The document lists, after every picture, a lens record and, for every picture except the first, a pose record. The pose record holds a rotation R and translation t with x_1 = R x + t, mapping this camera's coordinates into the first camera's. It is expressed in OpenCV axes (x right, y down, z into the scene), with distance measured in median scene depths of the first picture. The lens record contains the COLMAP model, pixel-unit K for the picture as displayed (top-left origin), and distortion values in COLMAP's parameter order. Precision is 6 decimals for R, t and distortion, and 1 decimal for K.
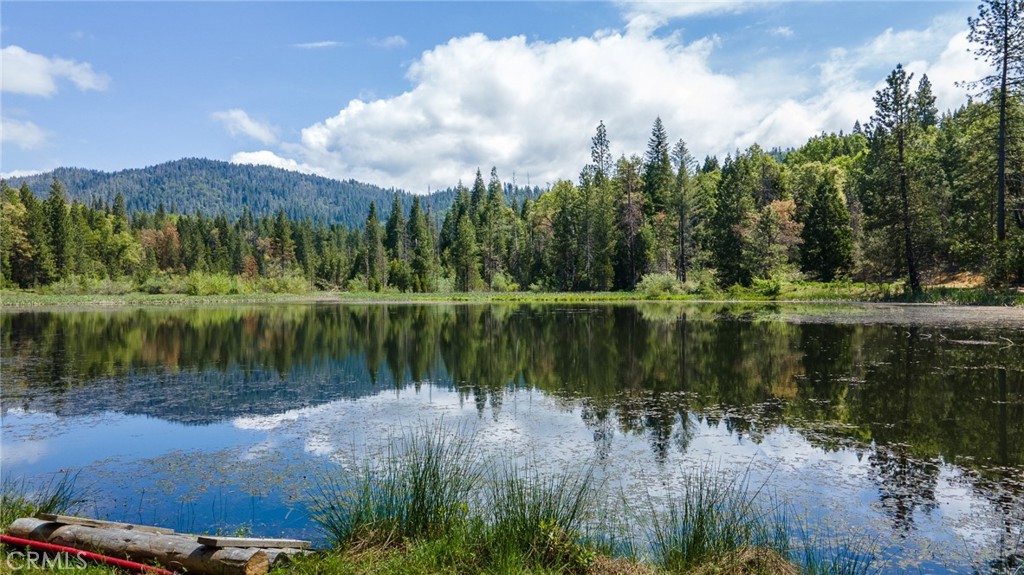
lens RADIAL K [[750.7, 0, 508.4], [0, 750.7, 285.2], [0, 0, 1]] dist [0.040807, 0.022655]
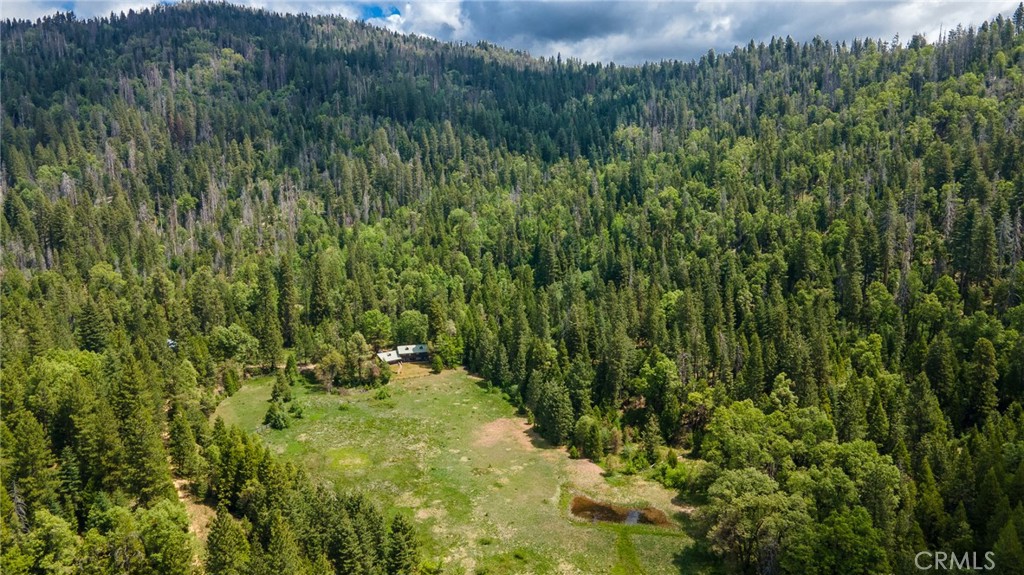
lens RADIAL K [[750.7, 0, 514.4], [0, 750.7, 285.0], [0, 0, 1]] dist [0.040807, 0.022655]
pose [[0.997186, 0.012533, -0.073907, -0.160154], [-0.001965, 0.989956, 0.141361, -0.046729], [0.074936, -0.140818, 0.987195, 0.481611]]
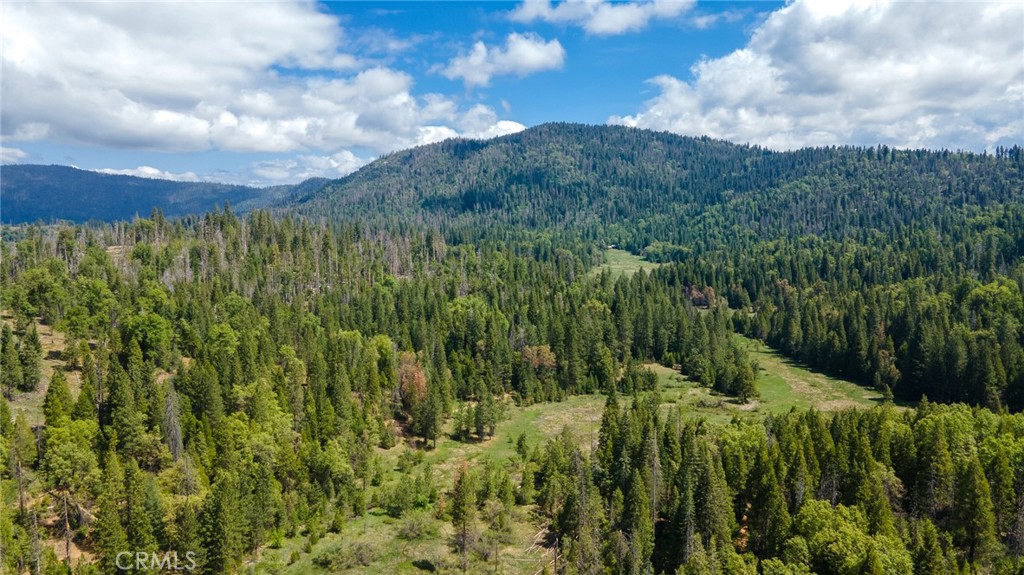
lens RADIAL K [[750.7, 0, 513.9], [0, 750.7, 292.9], [0, 0, 1]] dist [0.040807, 0.022655]
pose [[0.895336, 0.056457, -0.441799, 0.010883], [-0.015460, 0.995275, 0.095853, -0.034659], [0.445123, -0.078990, 0.891978, 0.026248]]
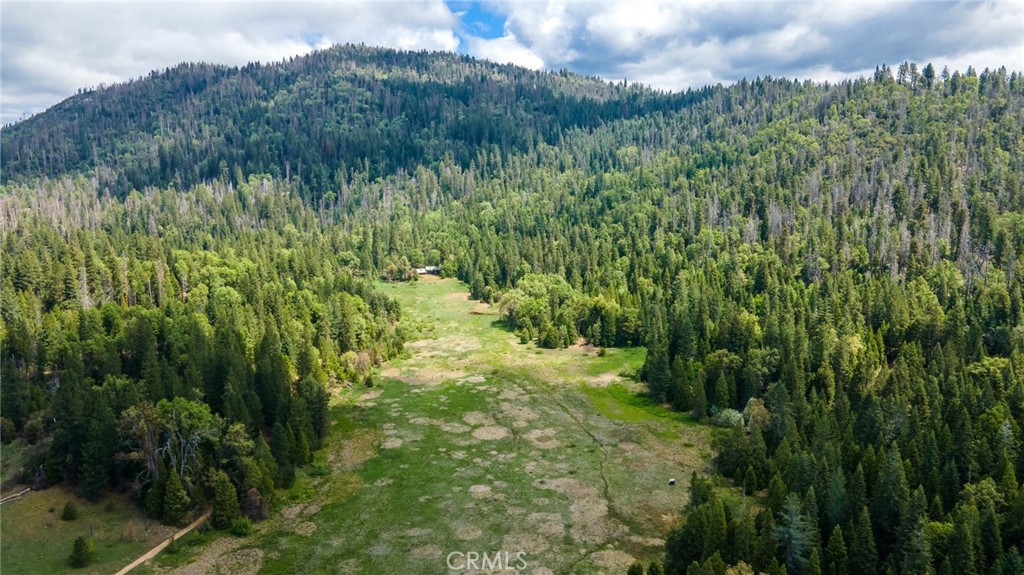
lens RADIAL K [[750.7, 0, 517.1], [0, 750.7, 291.3], [0, 0, 1]] dist [0.040807, 0.022655]
pose [[0.971304, 0.045669, -0.233414, -0.093152], [-0.011284, 0.989135, 0.146578, -0.048164], [0.237572, -0.139738, 0.961266, 0.353308]]
